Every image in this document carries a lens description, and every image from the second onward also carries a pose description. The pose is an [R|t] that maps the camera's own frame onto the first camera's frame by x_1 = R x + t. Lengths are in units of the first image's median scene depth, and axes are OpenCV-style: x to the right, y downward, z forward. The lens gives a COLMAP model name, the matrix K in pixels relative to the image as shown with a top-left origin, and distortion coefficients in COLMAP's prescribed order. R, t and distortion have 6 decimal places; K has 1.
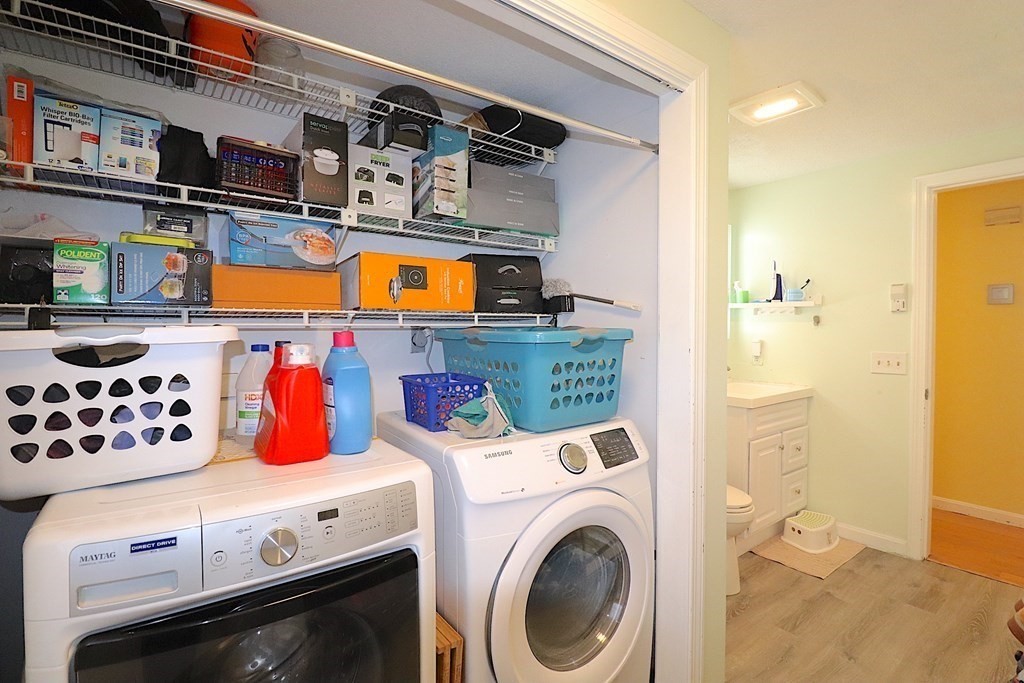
lens RADIAL K [[480.6, 0, 512.2], [0, 480.6, 333.5], [0, 0, 1]] dist [-0.006666, -0.006559]
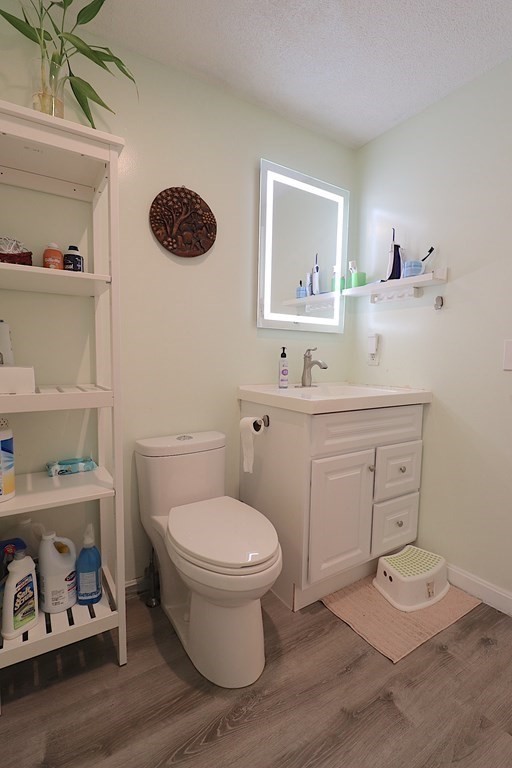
lens RADIAL K [[360.4, 0, 254.6], [0, 360.4, 389.5], [0, 0, 1]] dist [-0.006666, -0.006559]
pose [[0.997522, 0.019515, -0.067597, 0.408019], [-0.014377, 0.997029, 0.075670, 0.074343], [0.068873, -0.074510, 0.994839, 0.430826]]
